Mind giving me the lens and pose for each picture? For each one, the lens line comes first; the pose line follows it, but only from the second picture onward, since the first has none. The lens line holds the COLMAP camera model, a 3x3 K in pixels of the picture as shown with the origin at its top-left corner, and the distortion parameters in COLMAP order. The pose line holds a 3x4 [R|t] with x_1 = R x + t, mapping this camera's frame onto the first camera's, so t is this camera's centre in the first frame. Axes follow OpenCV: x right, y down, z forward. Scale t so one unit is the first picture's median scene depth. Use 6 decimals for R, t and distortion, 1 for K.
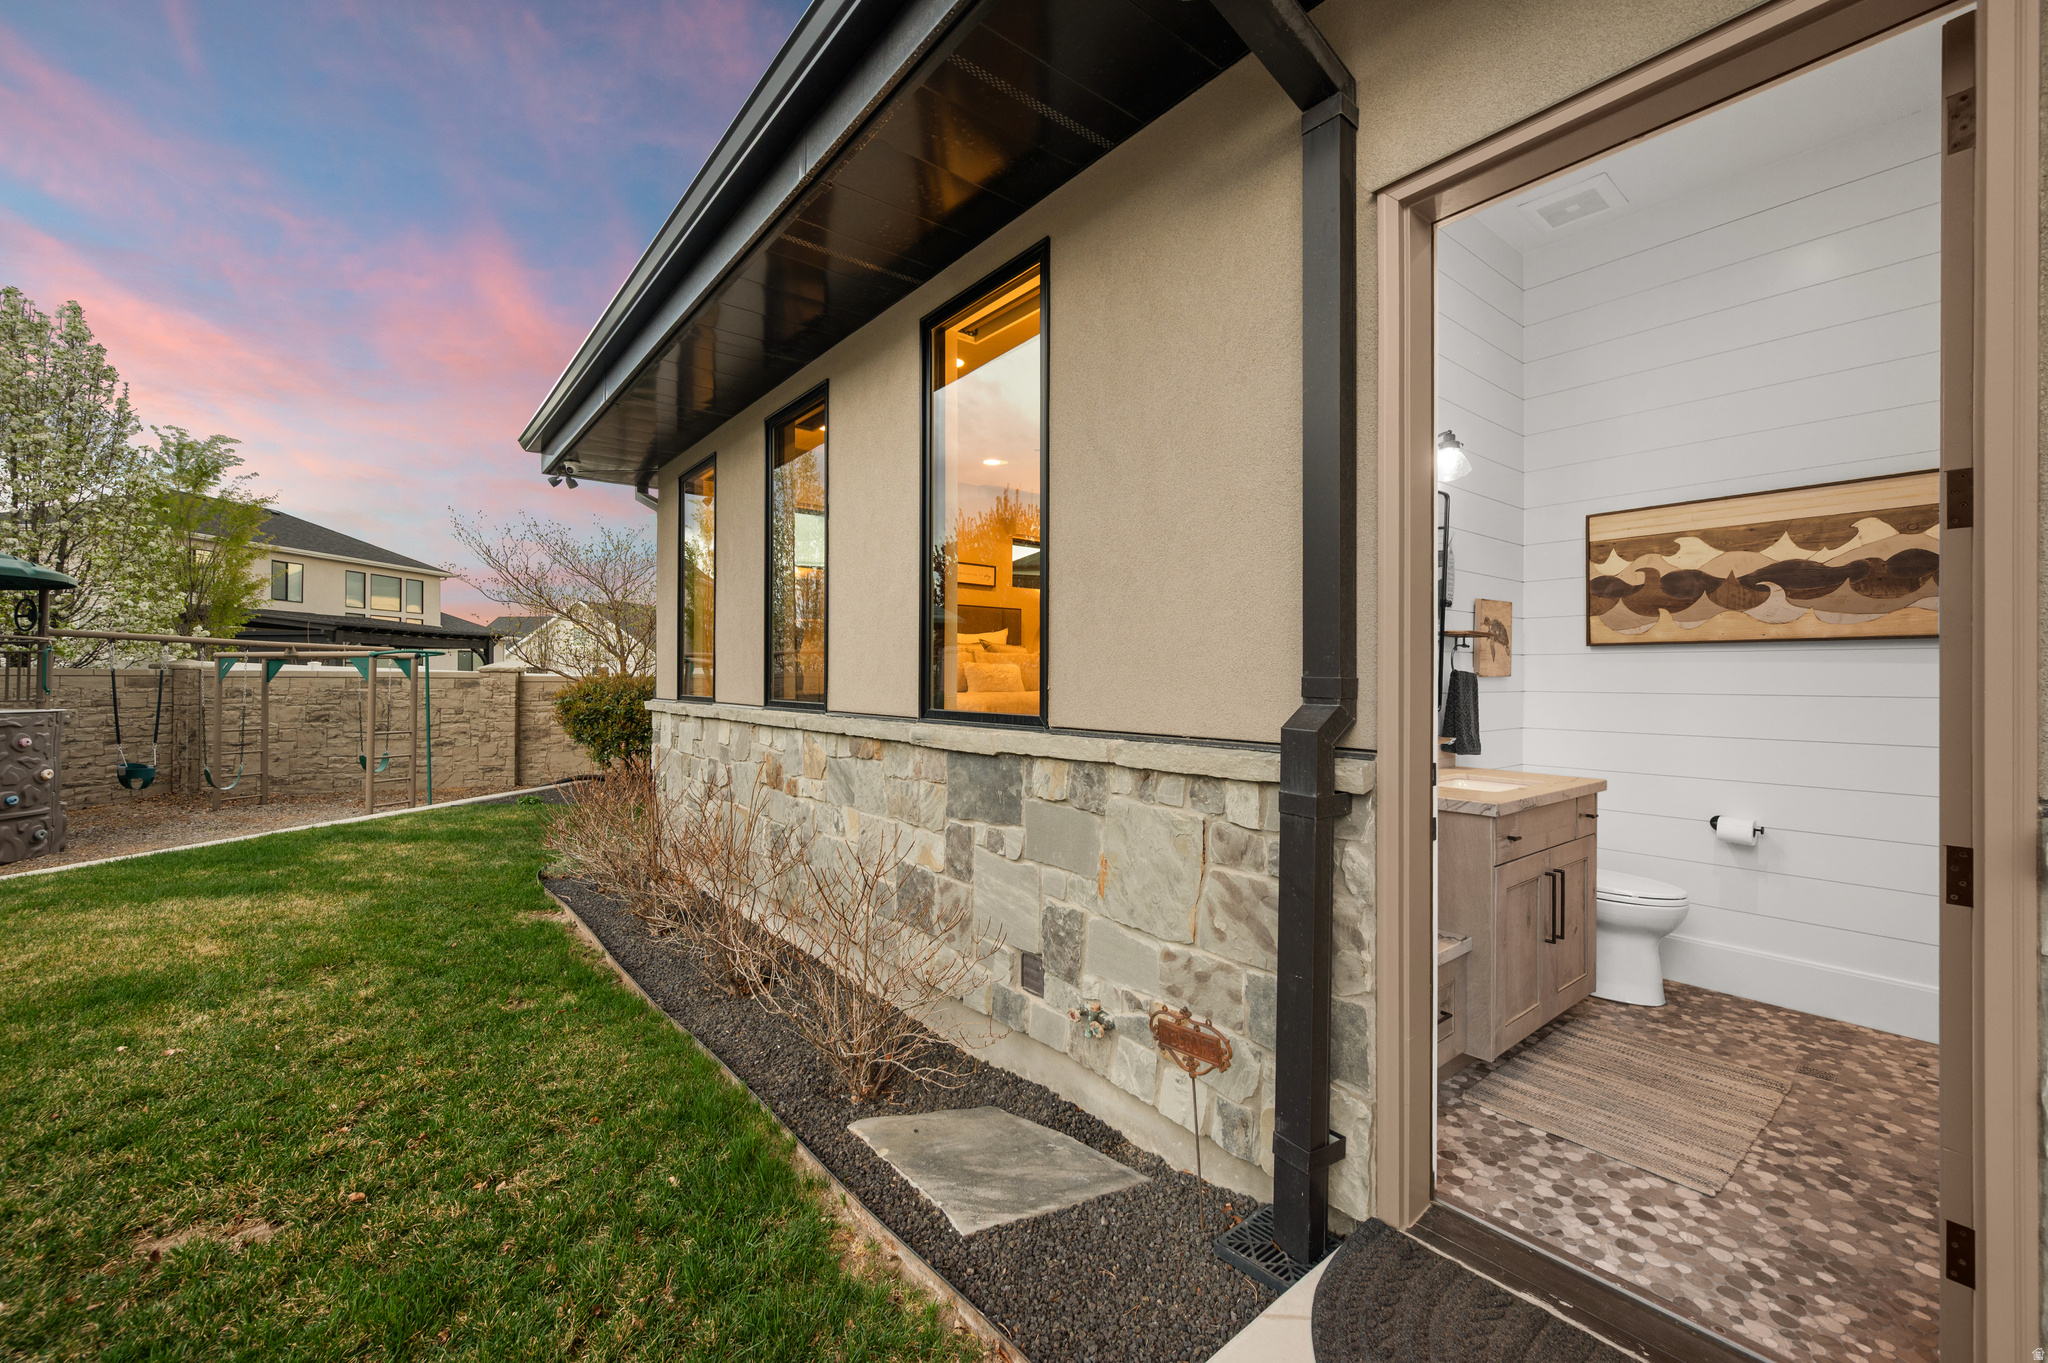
lens RADIAL K [[817.7, 0, 1032.5], [0, 817.7, 677.0], [0, 0, 1]] dist [0.000088, 0.000420]
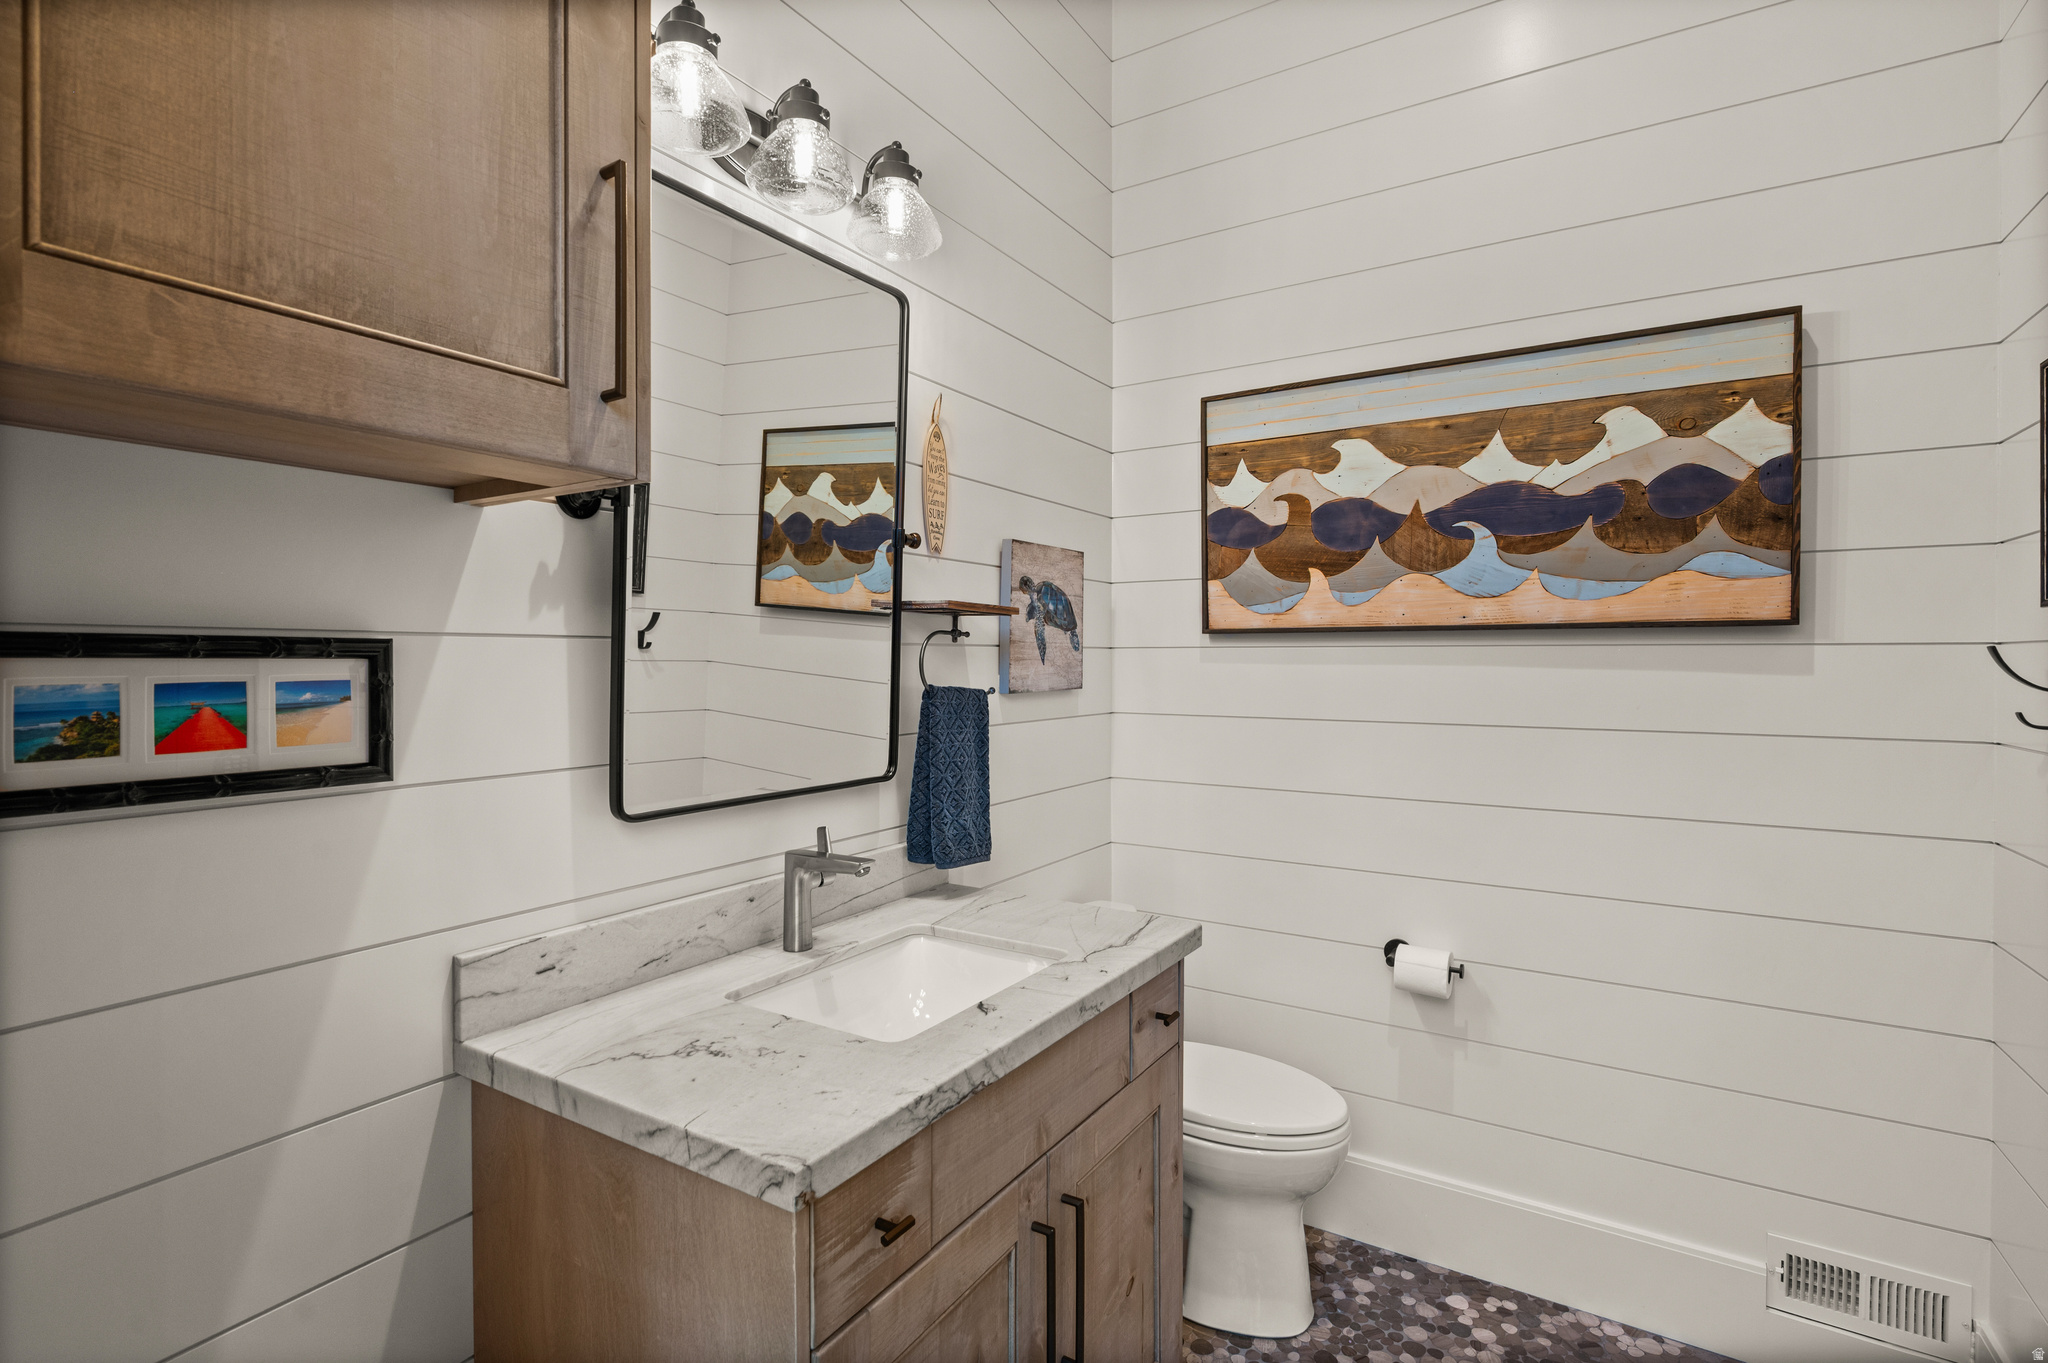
lens RADIAL K [[958.0, 0, 1022.2], [0, 958.0, 668.3], [0, 0, 1]] dist [-0.002953, 0.000163]
pose [[0.946206, -0.006537, 0.323498, 0.392542], [0.003189, 0.999936, 0.010877, -0.024446], [-0.323548, -0.009260, 0.946166, 0.473248]]
